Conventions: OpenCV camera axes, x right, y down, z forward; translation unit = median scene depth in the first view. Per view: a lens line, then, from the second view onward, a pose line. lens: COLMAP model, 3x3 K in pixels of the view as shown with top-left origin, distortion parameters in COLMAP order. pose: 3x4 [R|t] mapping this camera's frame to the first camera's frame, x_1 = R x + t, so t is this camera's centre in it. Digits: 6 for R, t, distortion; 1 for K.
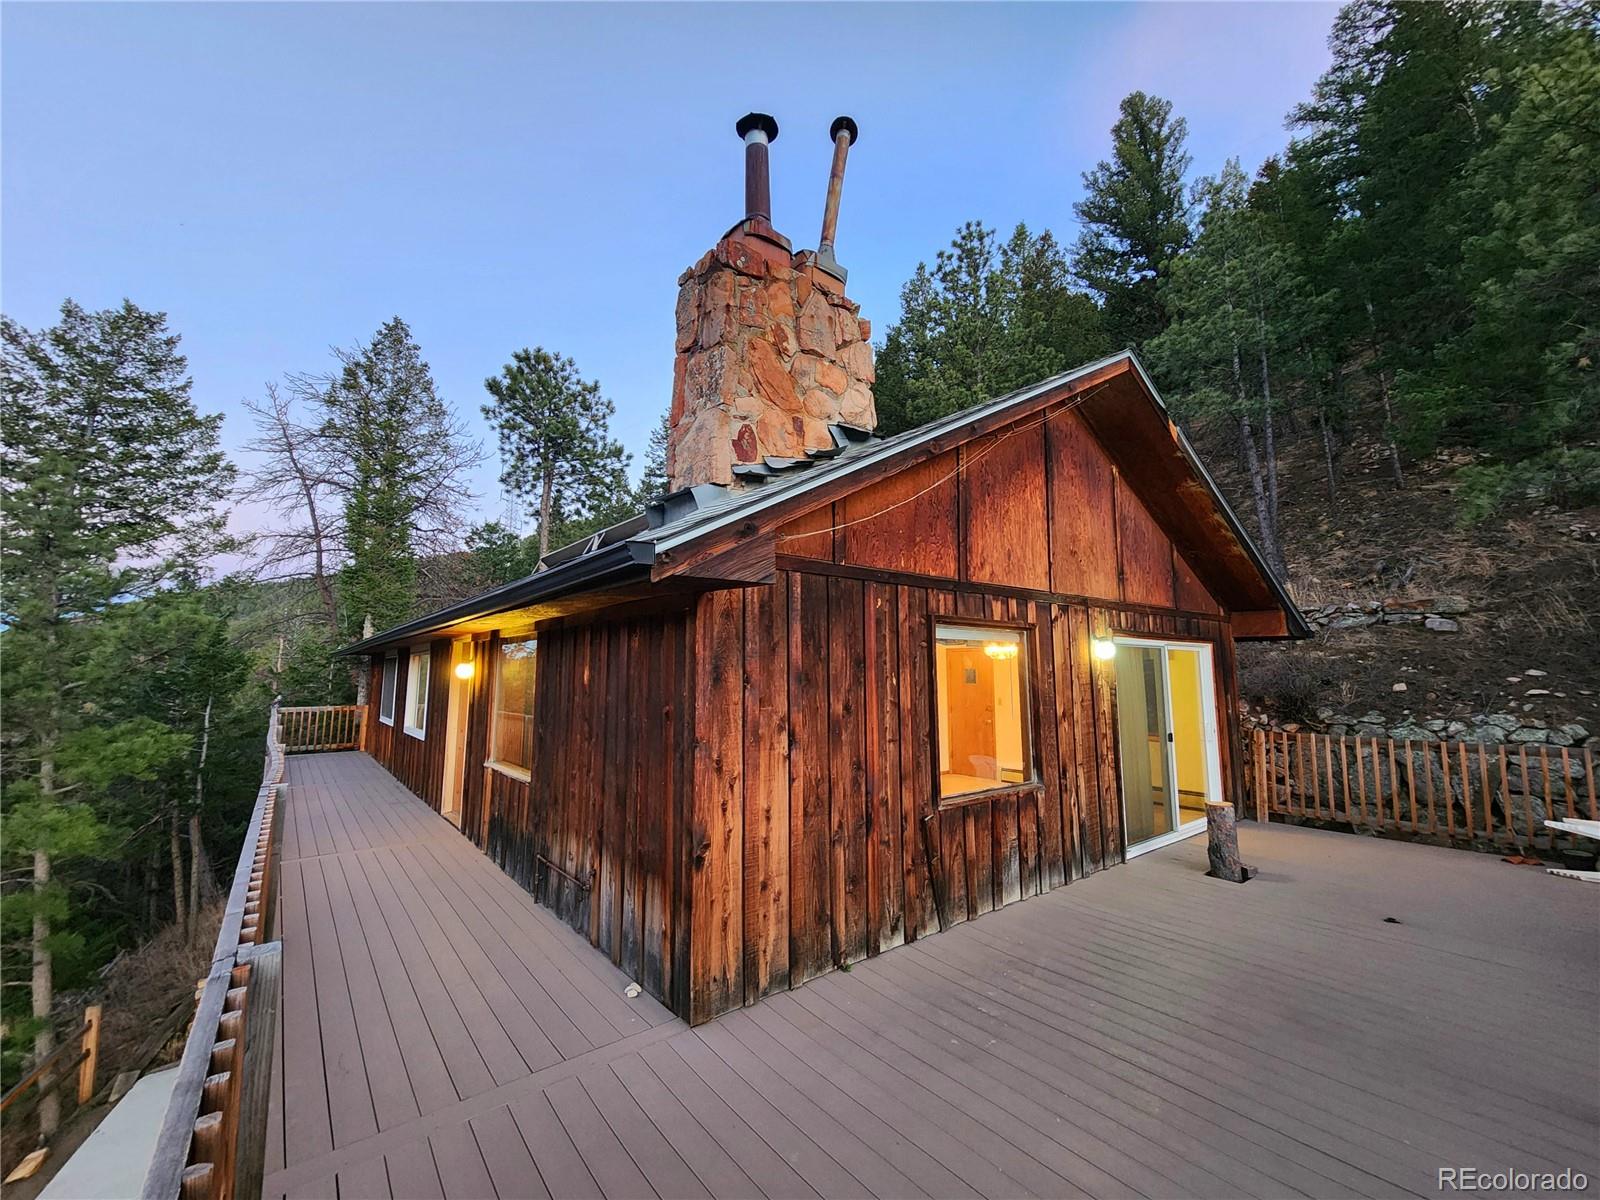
lens RADIAL K [[633.6, 0, 800.0], [0, 633.6, 600.0], [0, 0, 1]] dist [0.016539, 0.000070]
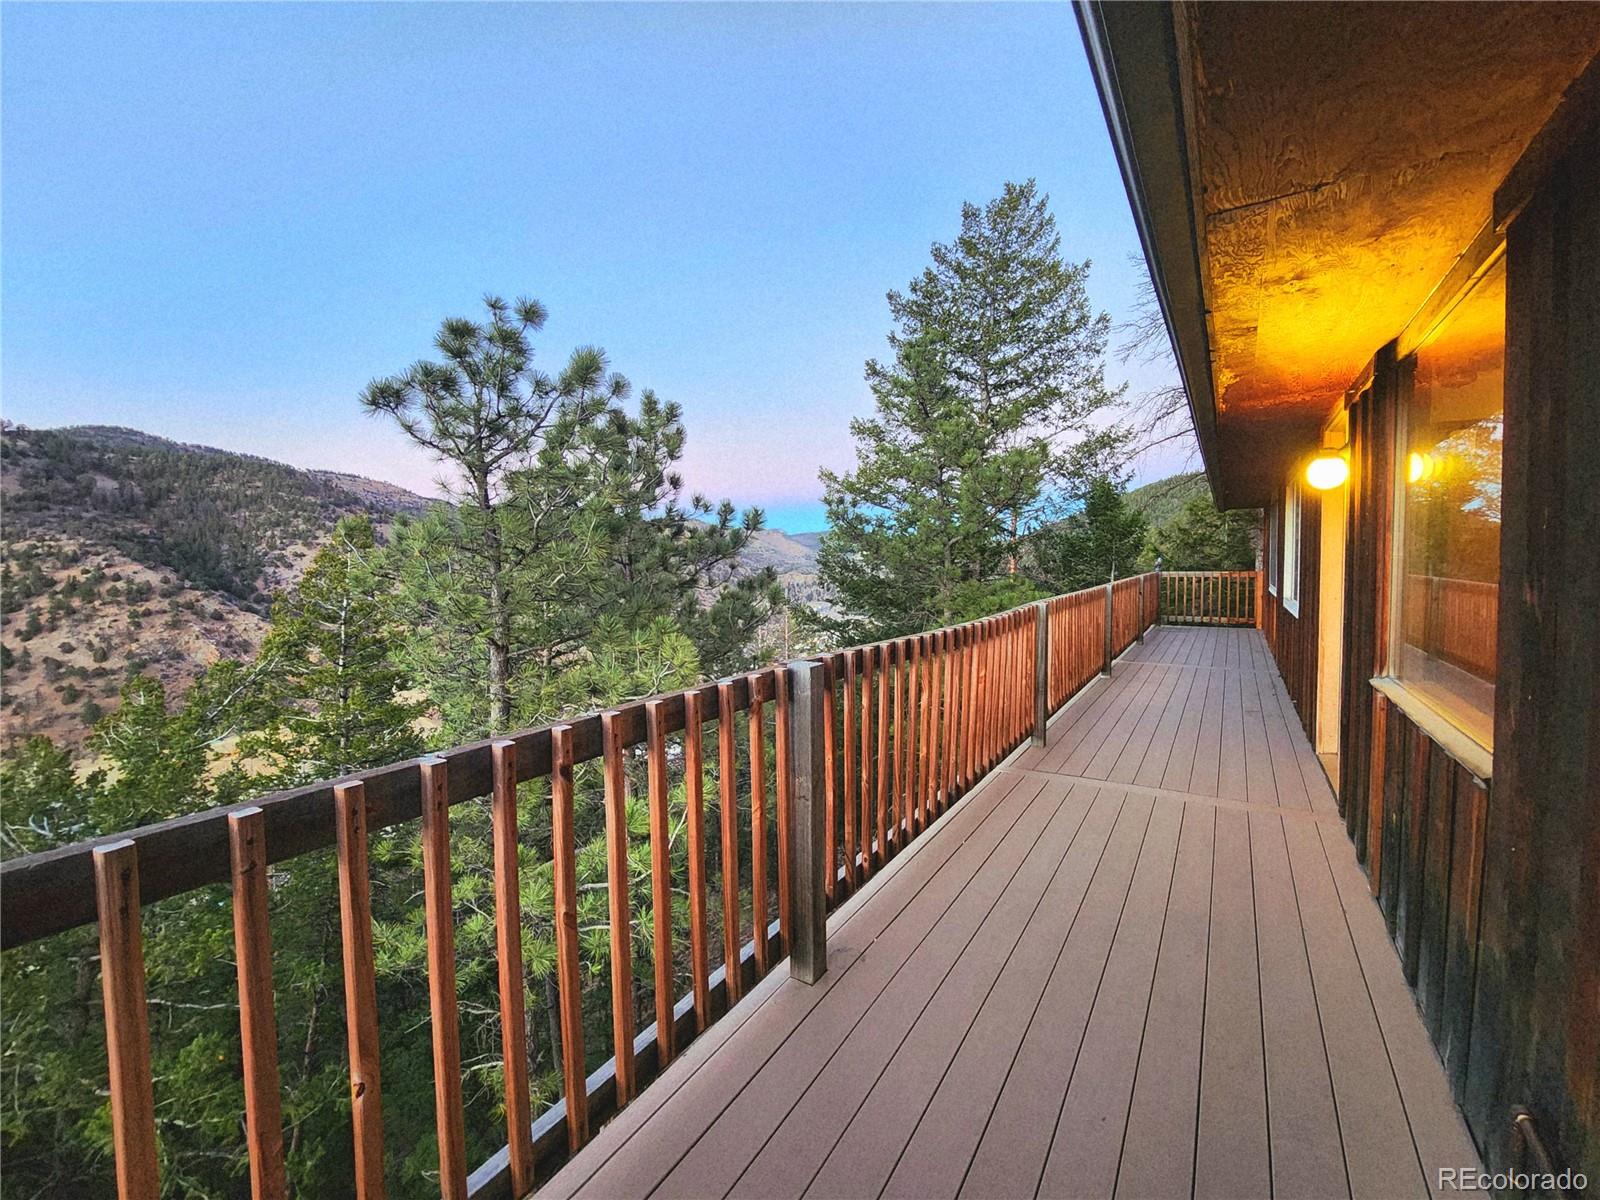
lens RADIAL K [[643.9, 0, 800.0], [0, 643.9, 600.0], [0, 0, 1]] dist [-0.001372, -0.000170]
pose [[0.289715, 0.050180, -0.955797, -0.105542], [0.131324, 0.987096, 0.091630, 0.060481], [0.948061, -0.152065, 0.279387, 0.277508]]
